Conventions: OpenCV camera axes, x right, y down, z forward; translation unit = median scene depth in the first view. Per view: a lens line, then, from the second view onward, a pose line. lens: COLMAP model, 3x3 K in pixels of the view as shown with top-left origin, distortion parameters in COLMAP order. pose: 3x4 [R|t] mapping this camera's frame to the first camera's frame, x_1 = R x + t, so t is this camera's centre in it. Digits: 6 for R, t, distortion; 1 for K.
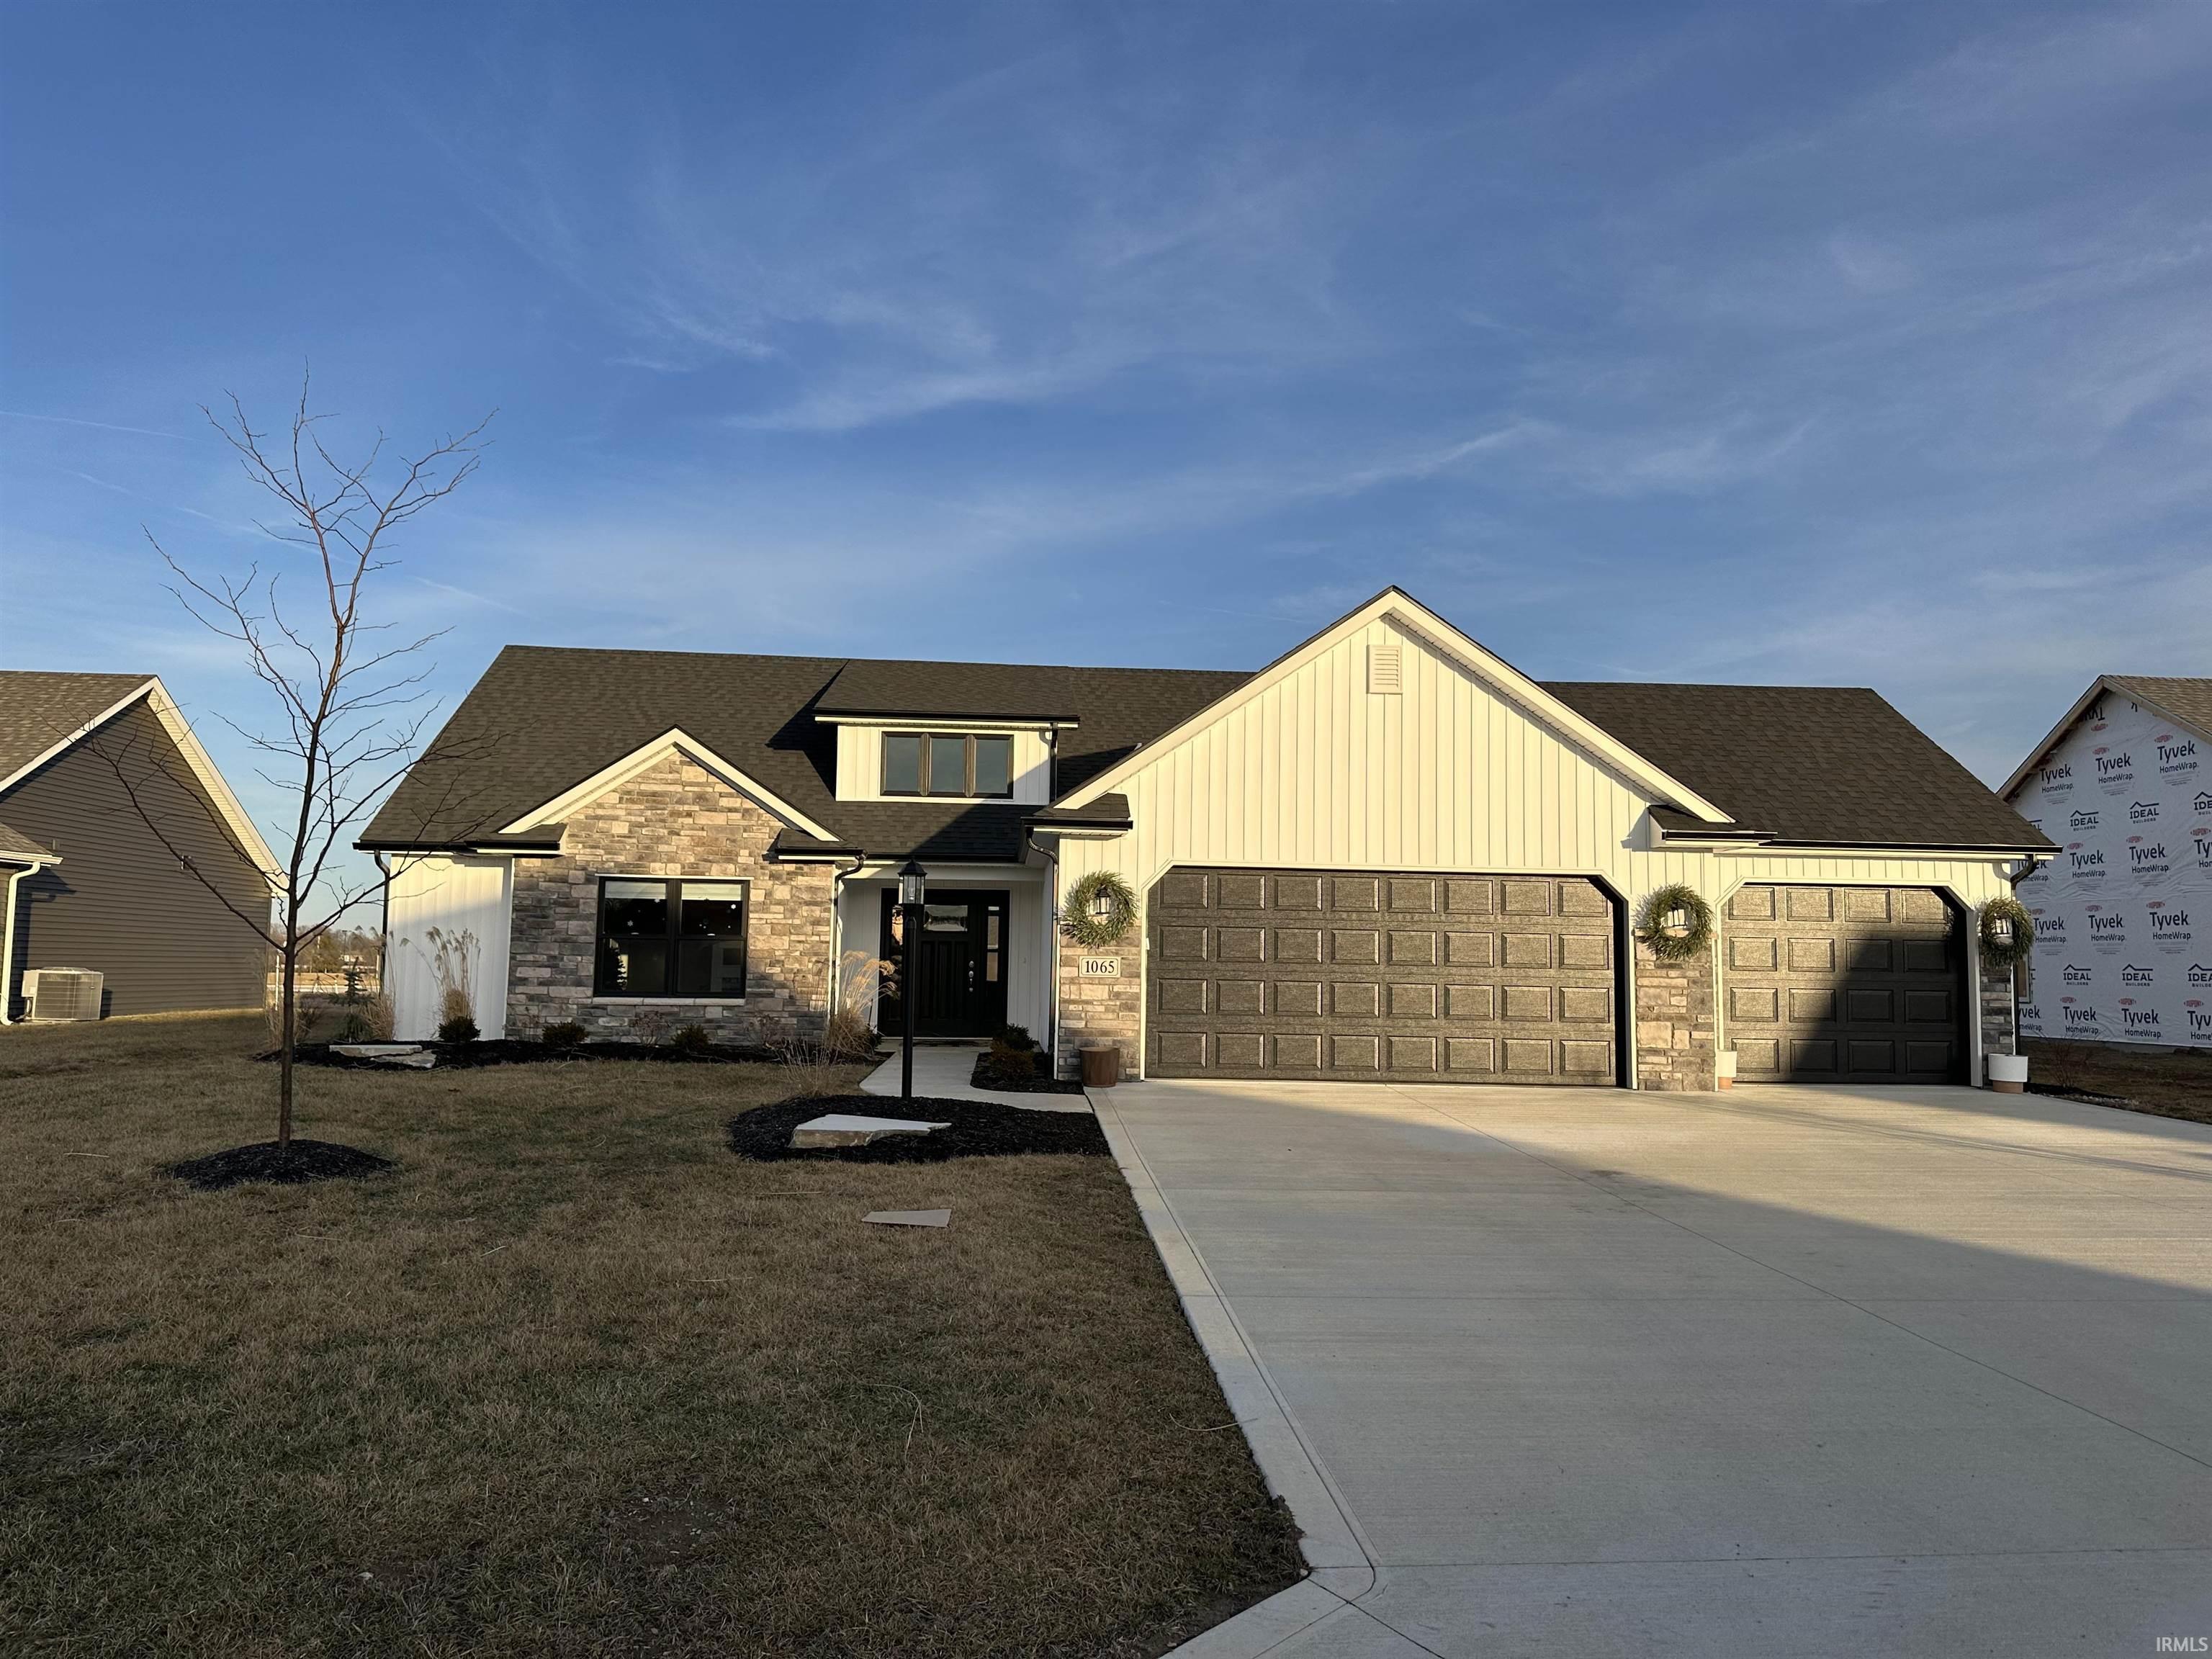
lens RADIAL K [[1558.8, 0, 1117.9], [0, 1558.8, 825.4], [0, 0, 1]] dist [0.093126, -0.002836]
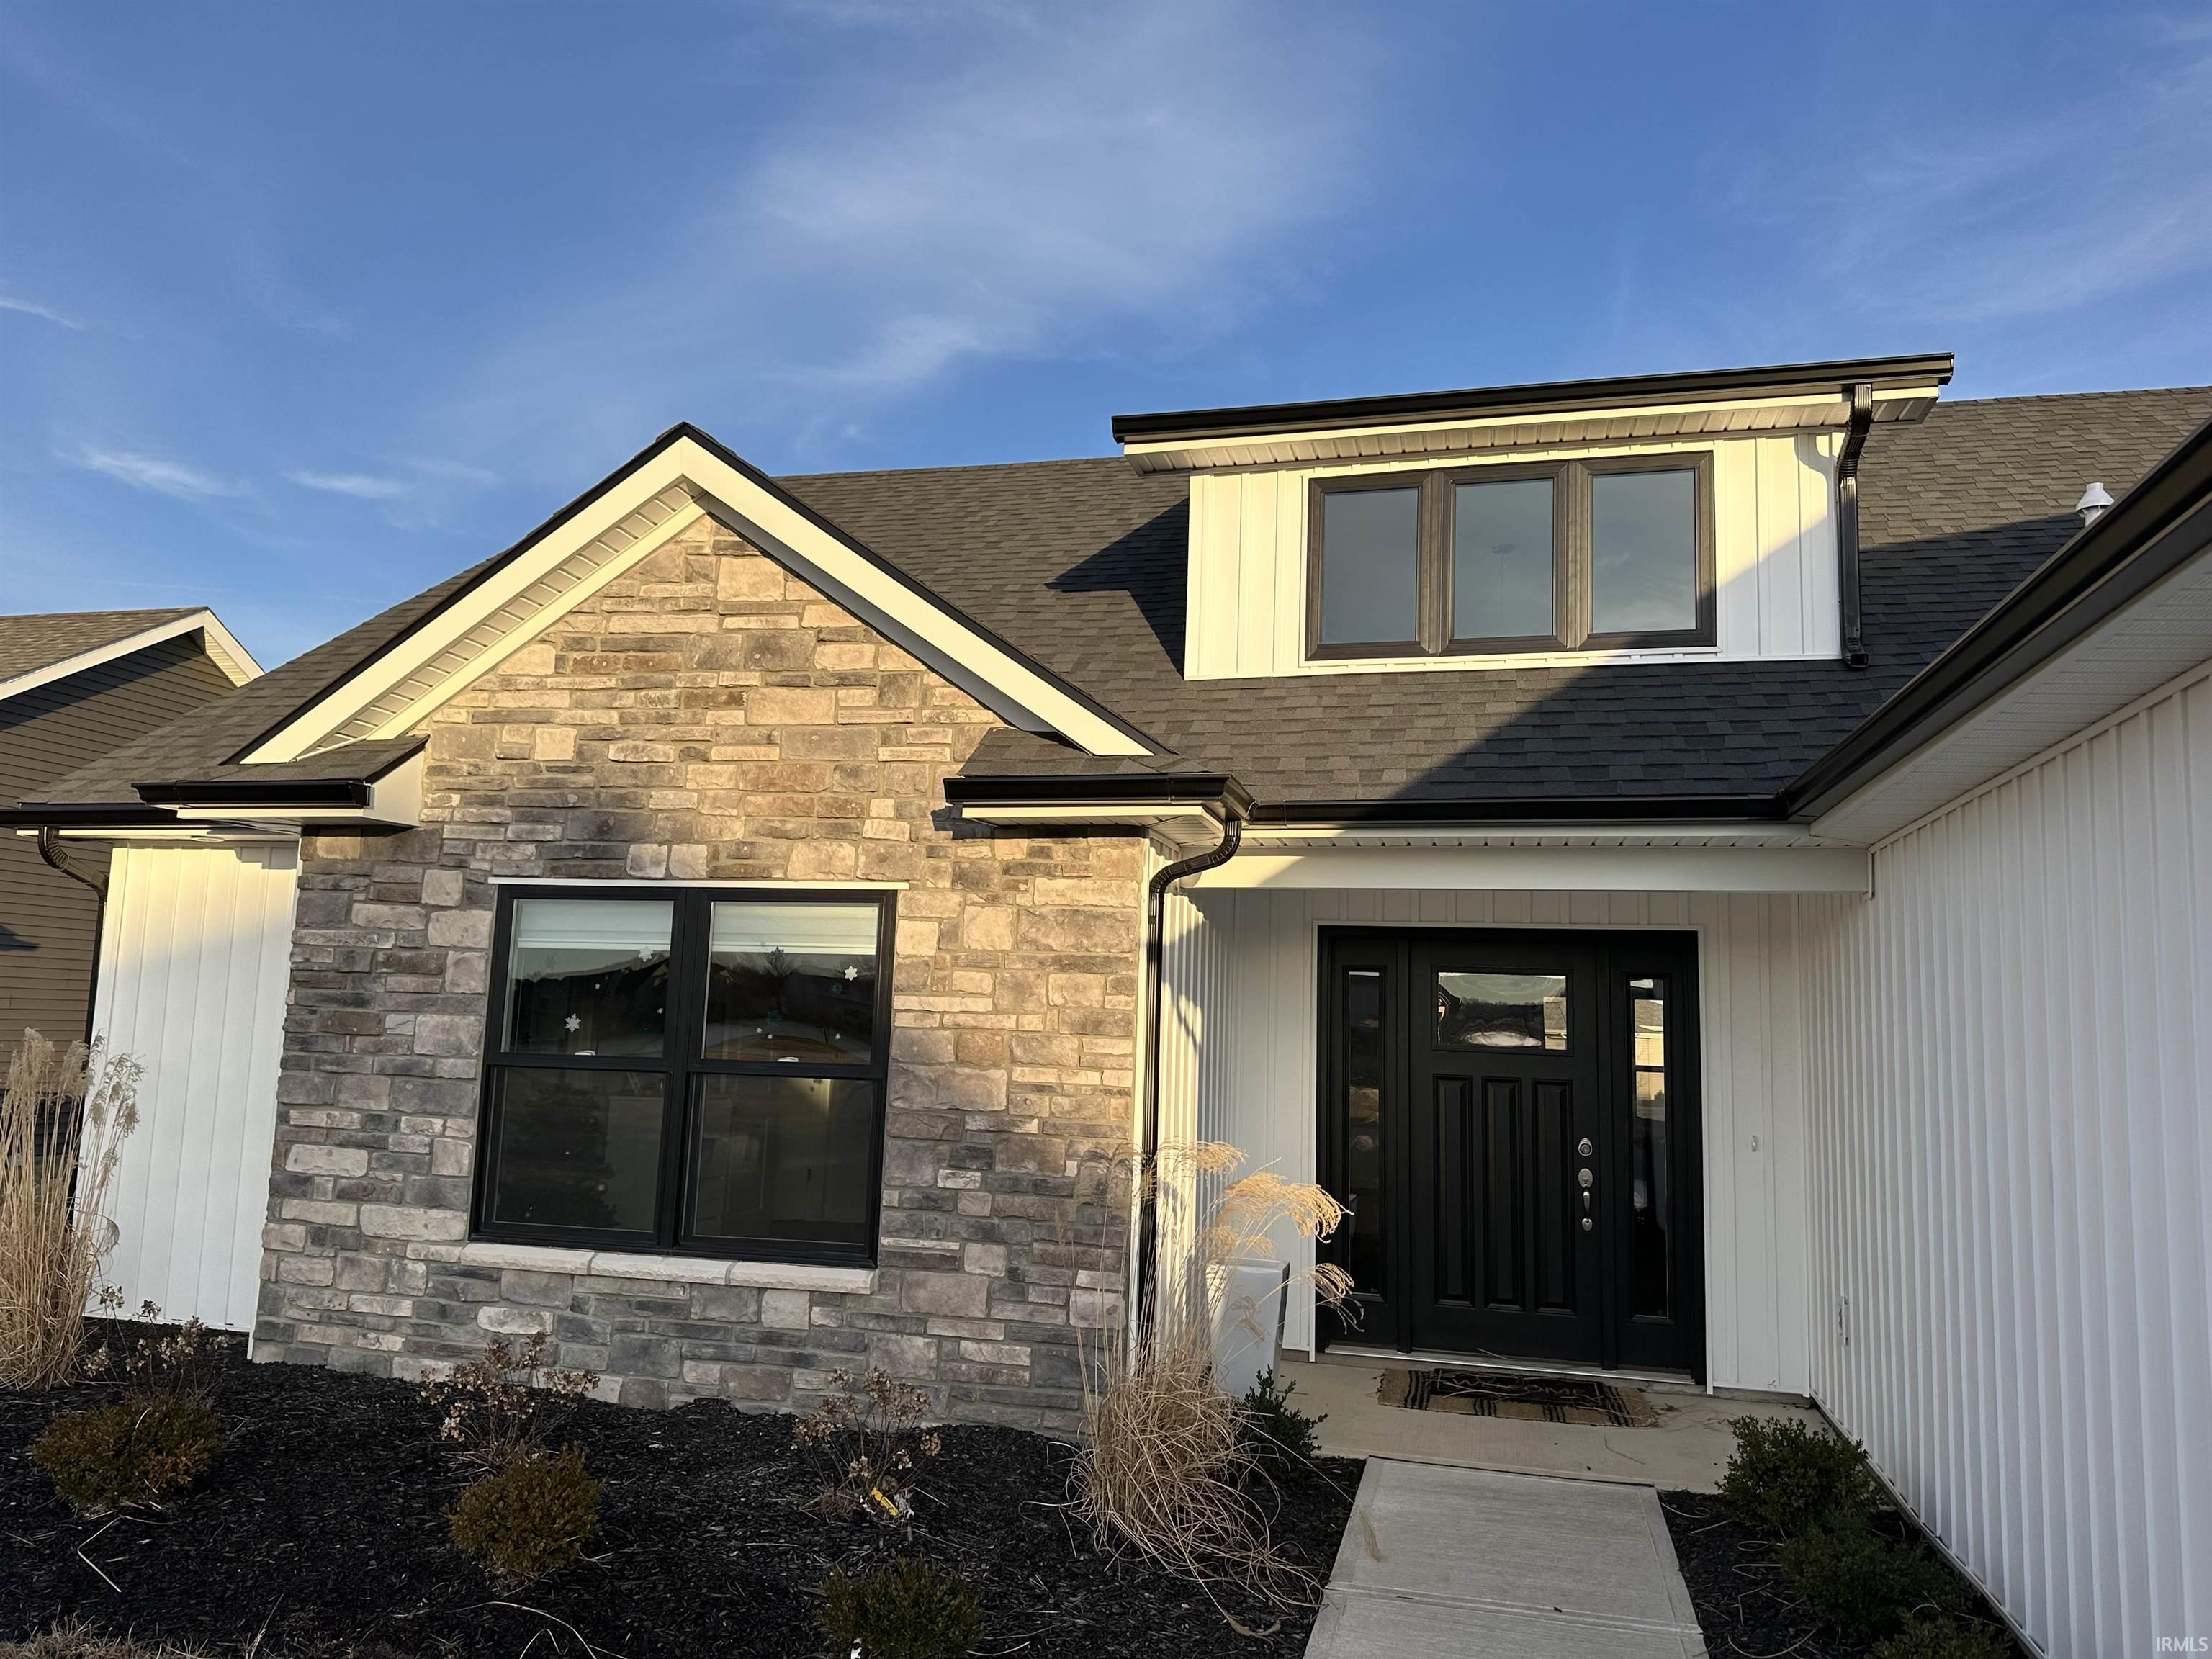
lens RADIAL K [[1558.8, 0, 1112.0], [0, 1558.8, 824.7], [0, 0, 1]] dist [0.093126, -0.002836]
pose [[0.951698, -0.024246, -0.306078, -0.093896], [0.011852, 0.999035, -0.042288, 0.035297], [0.306808, 0.036618, 0.951067, 0.706838]]
